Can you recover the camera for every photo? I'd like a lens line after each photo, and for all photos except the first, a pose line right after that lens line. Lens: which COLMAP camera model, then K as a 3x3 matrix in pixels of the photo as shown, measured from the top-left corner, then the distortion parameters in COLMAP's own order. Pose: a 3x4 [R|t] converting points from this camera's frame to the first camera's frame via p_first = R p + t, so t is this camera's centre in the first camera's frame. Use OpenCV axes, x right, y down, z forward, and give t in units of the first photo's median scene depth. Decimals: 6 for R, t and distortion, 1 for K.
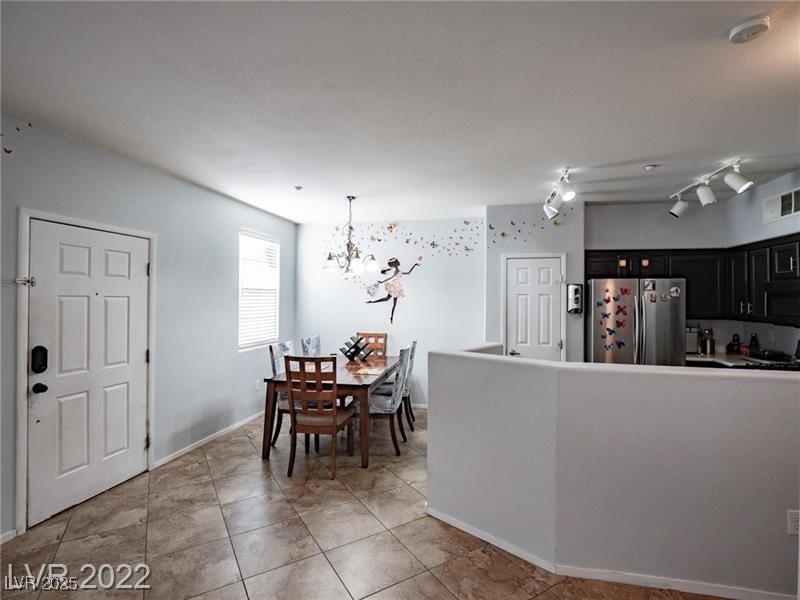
lens RADIAL K [[390.4, 0, 400.0], [0, 390.4, 300.0], [0, 0, 1]] dist [-0.009432, -0.000743]
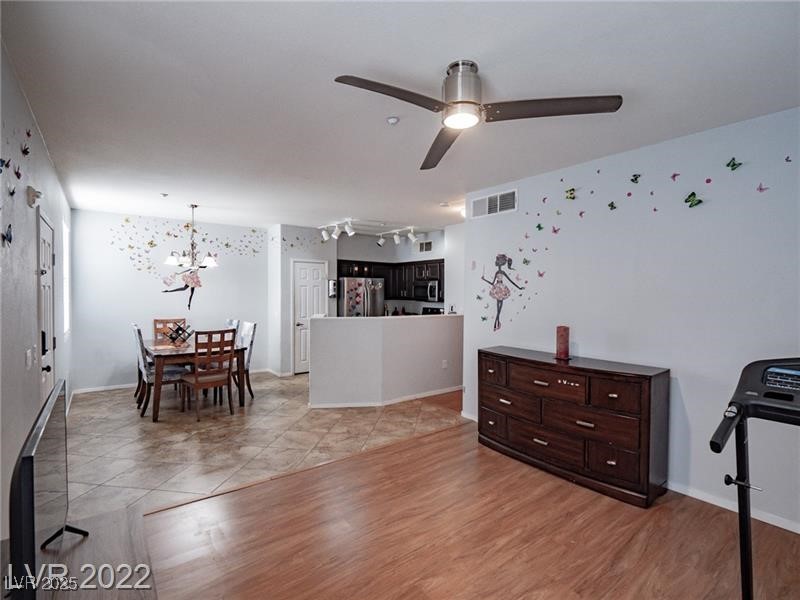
lens RADIAL K [[390.4, 0, 400.0], [0, 390.4, 300.0], [0, 0, 1]] dist [-0.009432, -0.000743]
pose [[0.640819, -0.019587, 0.767442, -0.651628], [-0.000801, 0.999657, 0.026182, 0.000737], [-0.767691, -0.017393, 0.640584, -0.286609]]
